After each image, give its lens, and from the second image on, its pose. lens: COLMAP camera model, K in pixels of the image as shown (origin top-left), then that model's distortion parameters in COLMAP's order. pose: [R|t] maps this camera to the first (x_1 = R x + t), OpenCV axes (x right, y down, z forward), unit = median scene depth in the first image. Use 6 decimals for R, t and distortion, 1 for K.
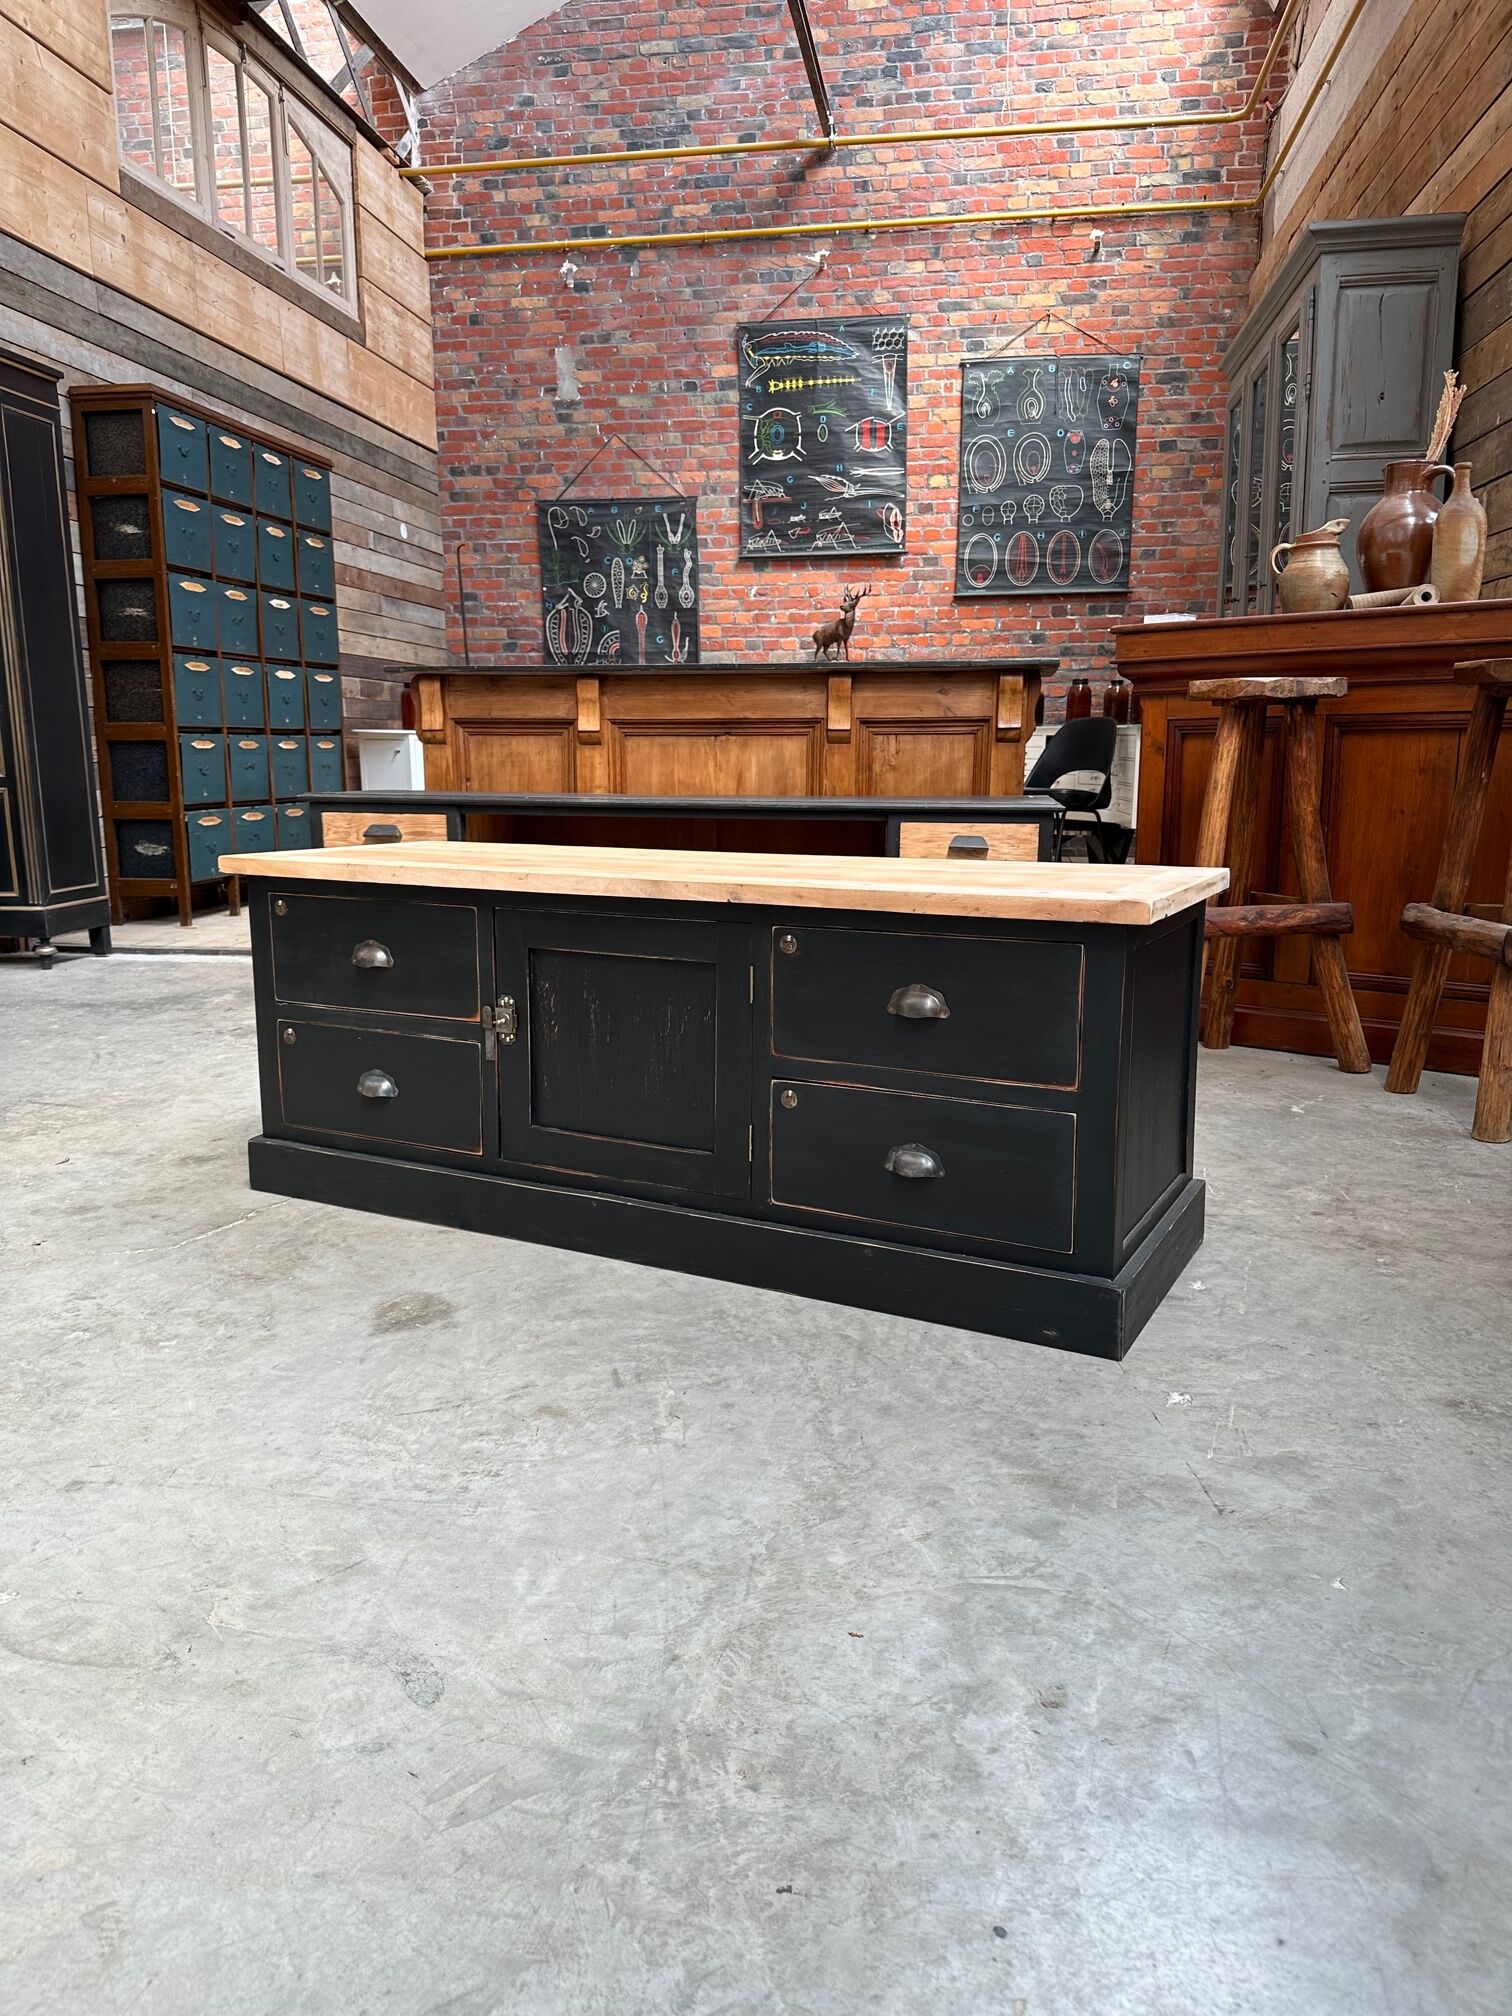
lens RADIAL K [[1416.3, 0, 733.3], [0, 1416.3, 1004.2], [0, 0, 1]] dist [0.018828, -0.033885]
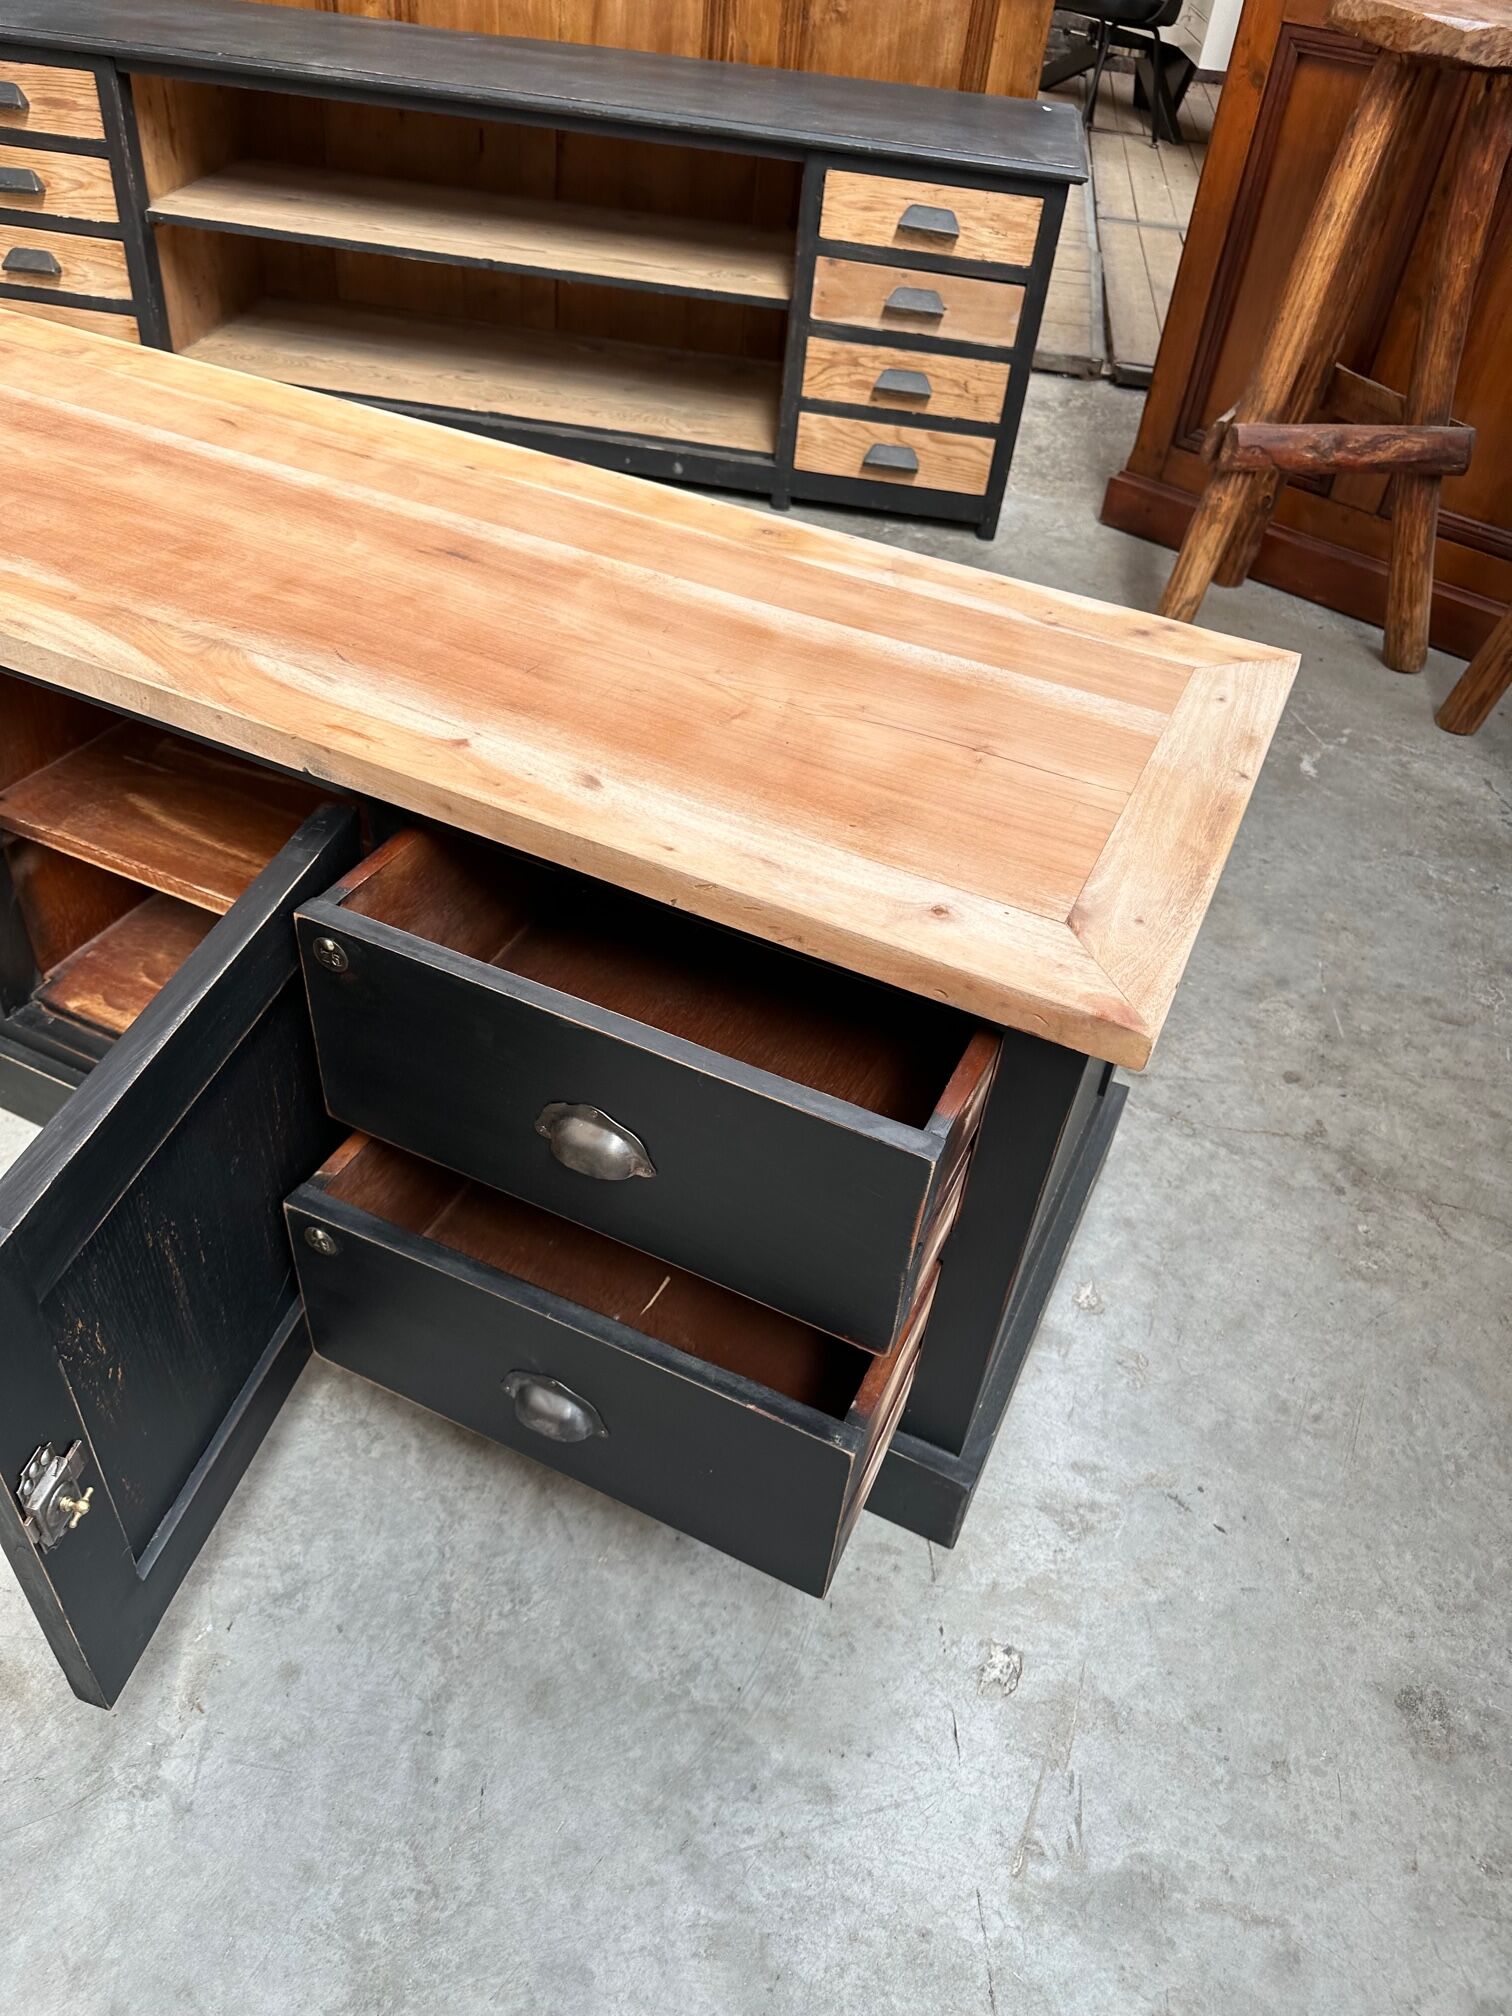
lens RADIAL K [[1416.3, 0, 739.5], [0, 1416.3, 1010.6], [0, 0, 1]] dist [0.018828, -0.033885]
pose [[0.997015, 0.051472, 0.057553, 0.052977], [-0.074032, 0.849004, 0.523175, -0.116034], [-0.021934, -0.525874, 0.850280, 0.227266]]
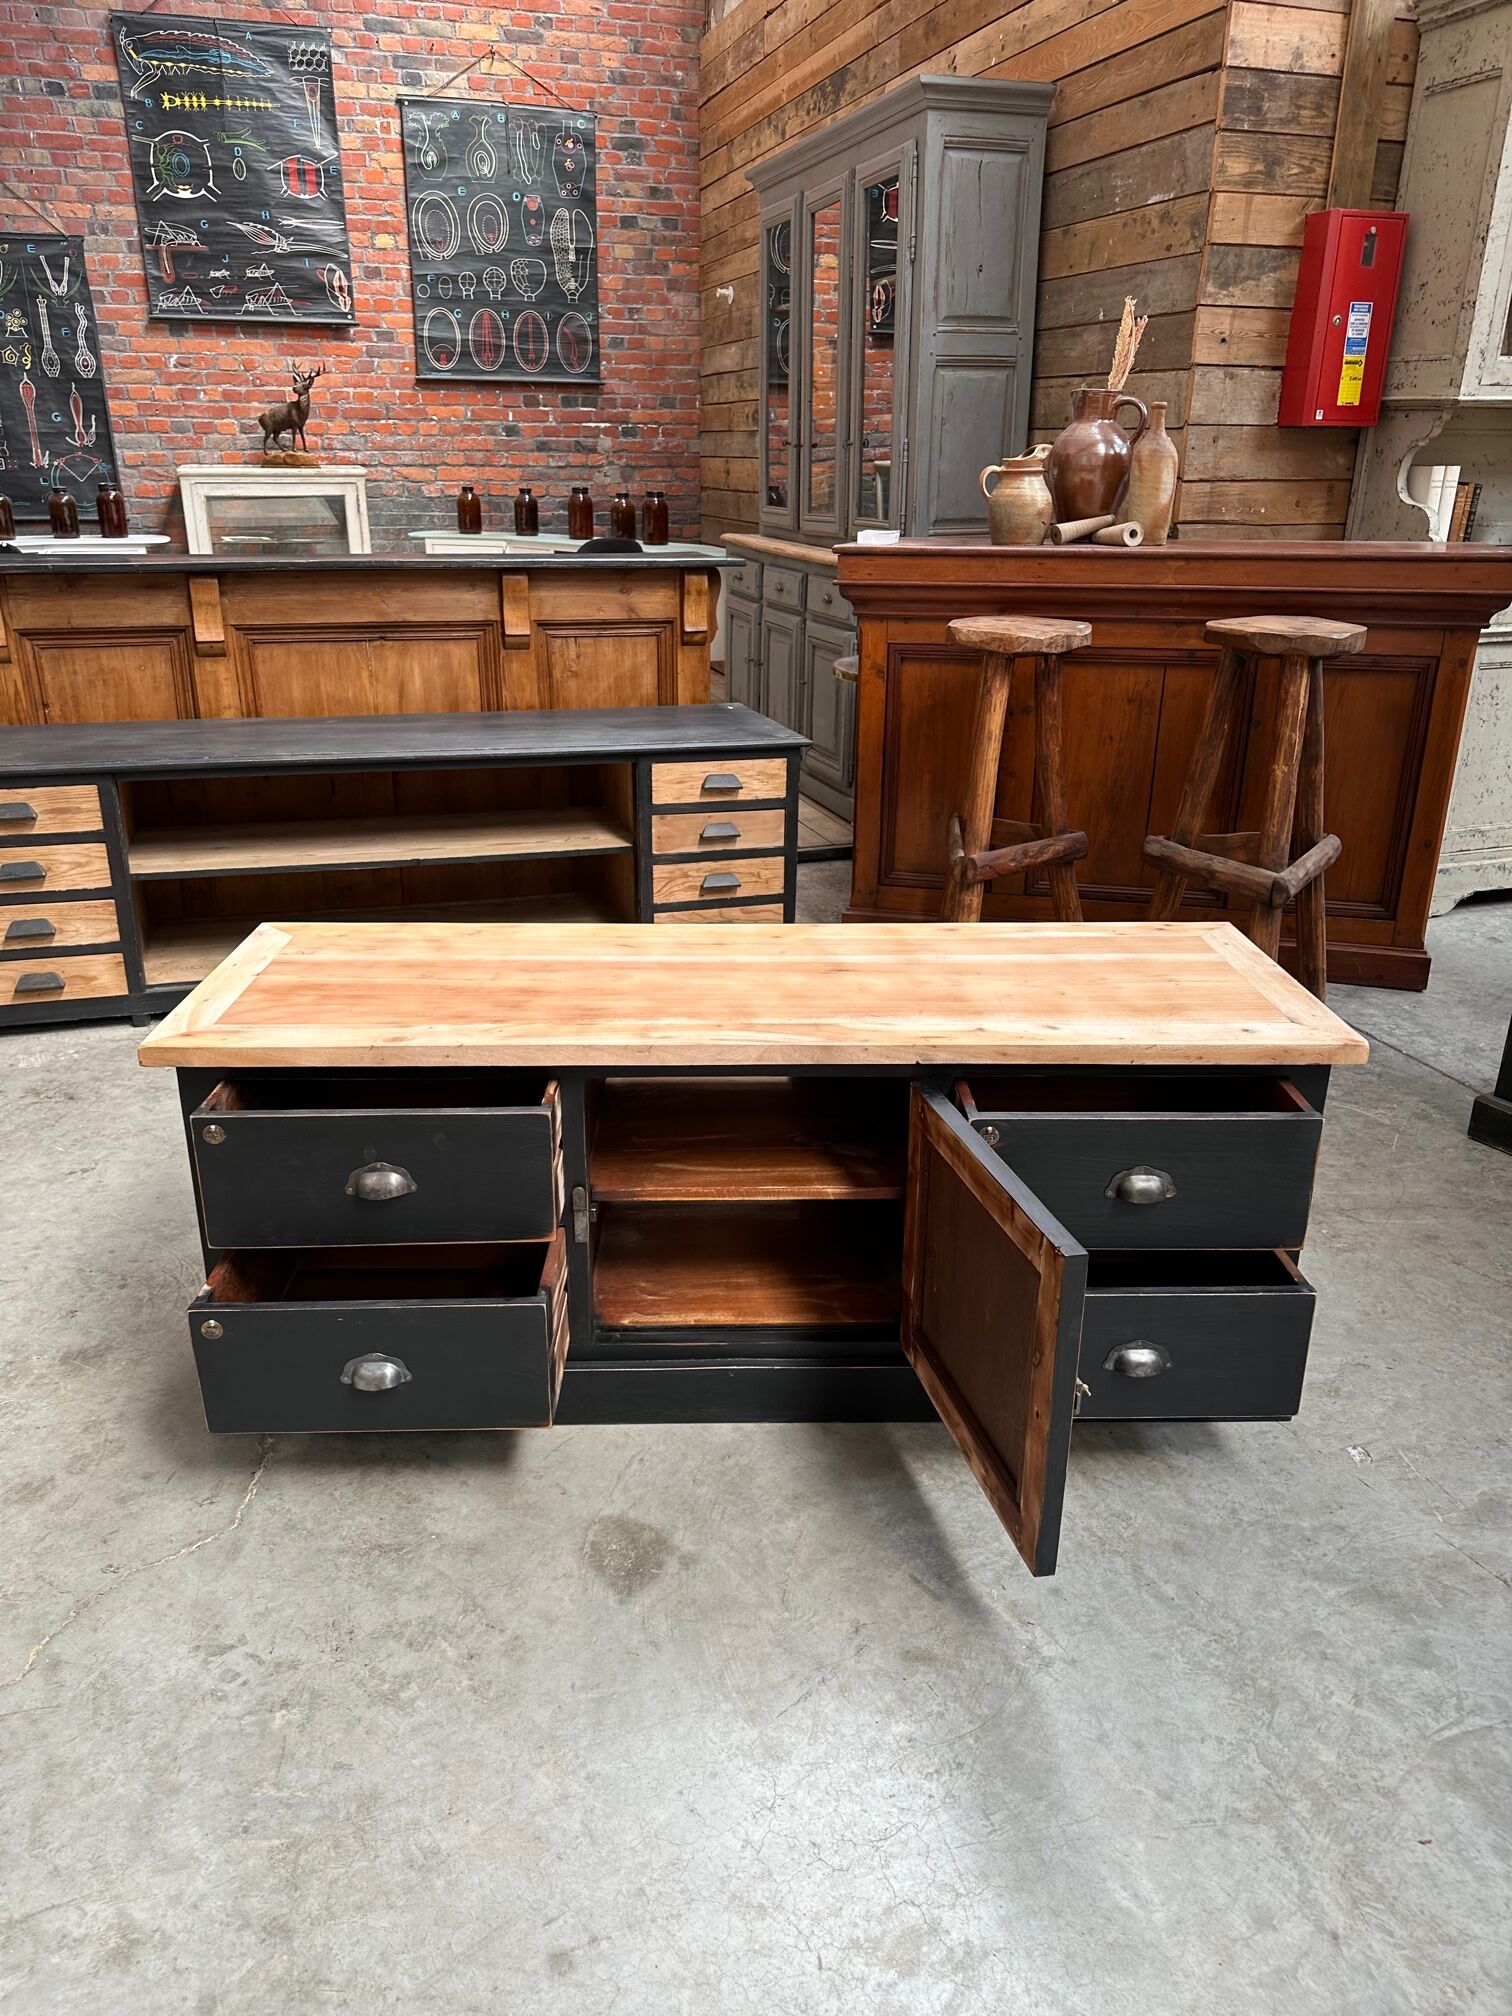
lens RADIAL K [[1416.3, 0, 734.8], [0, 1416.3, 1016.8], [0, 0, 1]] dist [0.018828, -0.033885]
pose [[0.893517, -0.156709, 0.420797, -0.215345], [0.072643, 0.975228, 0.208936, -0.131744], [-0.443115, -0.156120, 0.882766, 0.095697]]
